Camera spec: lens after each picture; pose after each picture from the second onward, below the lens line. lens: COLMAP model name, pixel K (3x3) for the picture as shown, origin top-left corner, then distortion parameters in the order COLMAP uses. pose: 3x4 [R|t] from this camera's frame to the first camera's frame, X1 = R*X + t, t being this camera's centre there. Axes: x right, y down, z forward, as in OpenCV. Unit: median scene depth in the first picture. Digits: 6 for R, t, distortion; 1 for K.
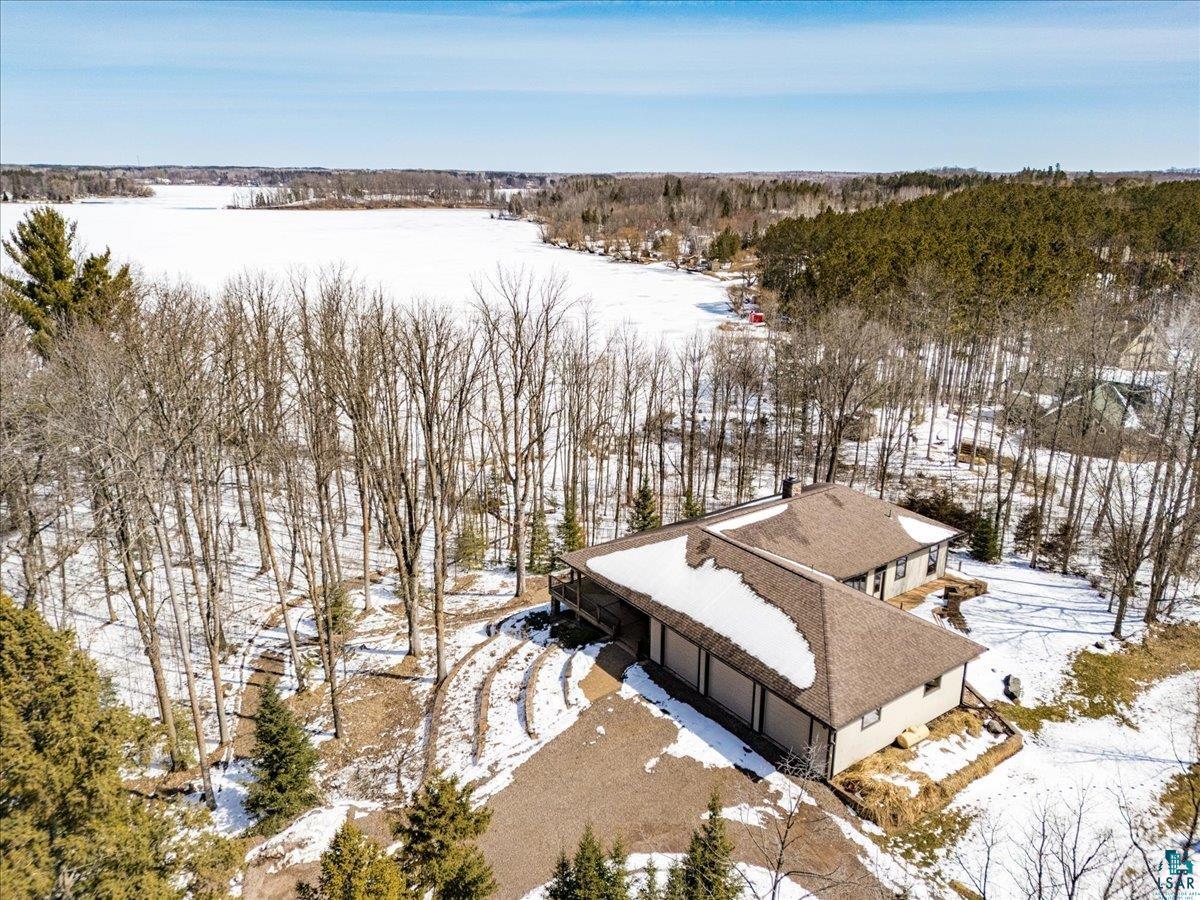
lens RADIAL K [[874.1, 0, 600.0], [0, 874.1, 450.0], [0, 0, 1]] dist [0.075840, -0.074705]
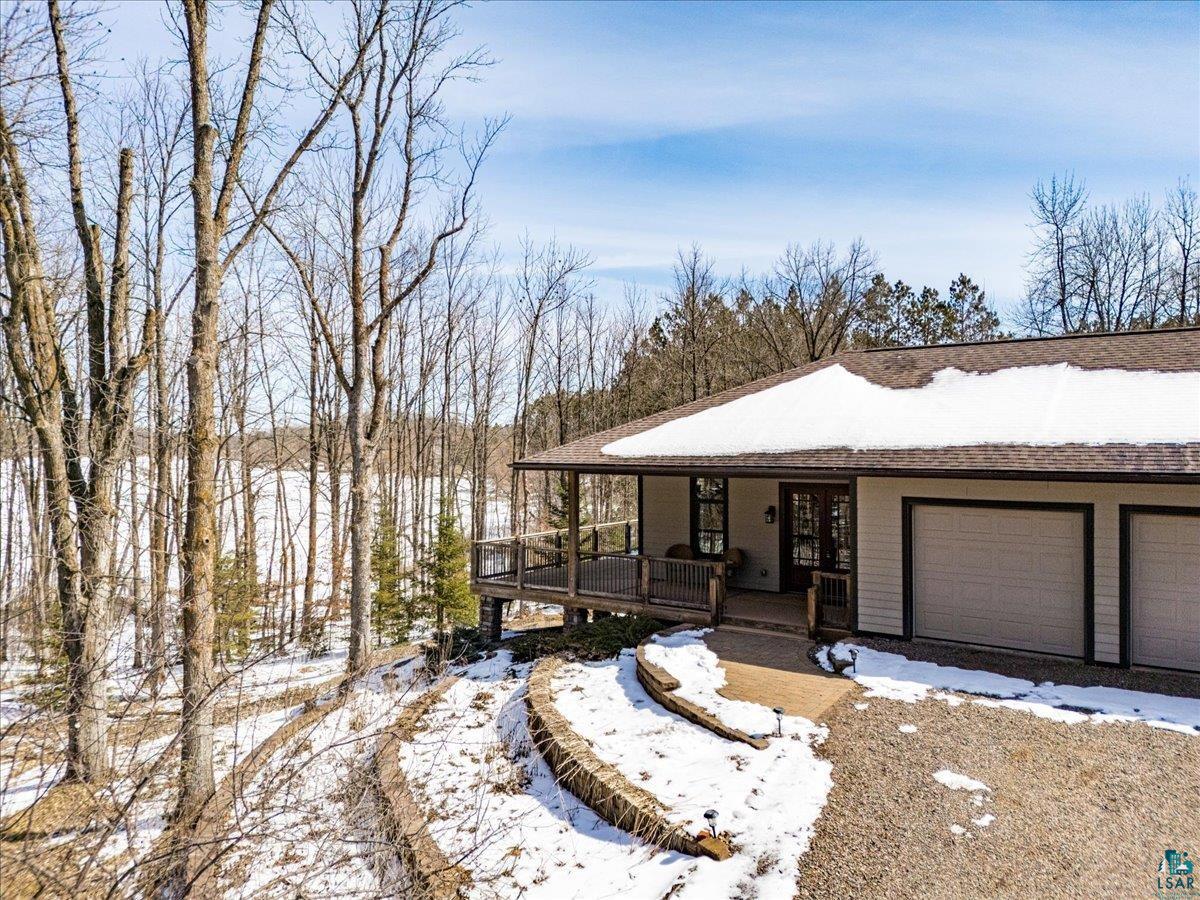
lens RADIAL K [[874.1, 0, 600.0], [0, 874.1, 450.0], [0, 0, 1]] dist [0.075840, -0.074705]
pose [[0.944821, -0.006451, 0.327522, -0.135354], [0.103475, 0.954496, -0.279697, 0.221812], [-0.310814, 0.298154, 0.902496, 0.596845]]
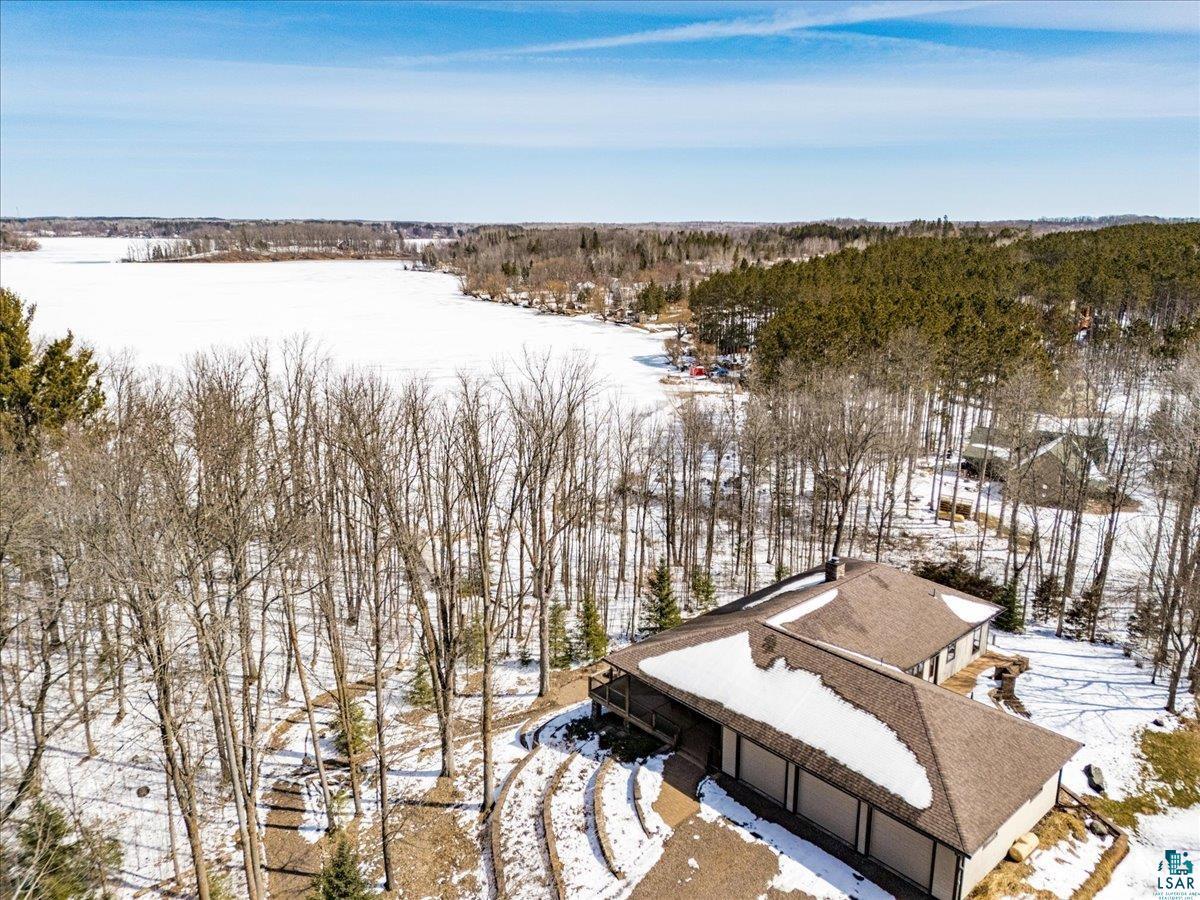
lens RADIAL K [[874.1, 0, 600.0], [0, 874.1, 450.0], [0, 0, 1]] dist [0.075840, -0.074705]
pose [[0.994381, -0.029851, 0.101566, -0.134197], [0.035024, 0.998158, -0.049532, -0.050683], [-0.099900, 0.052811, 0.993595, 0.060002]]
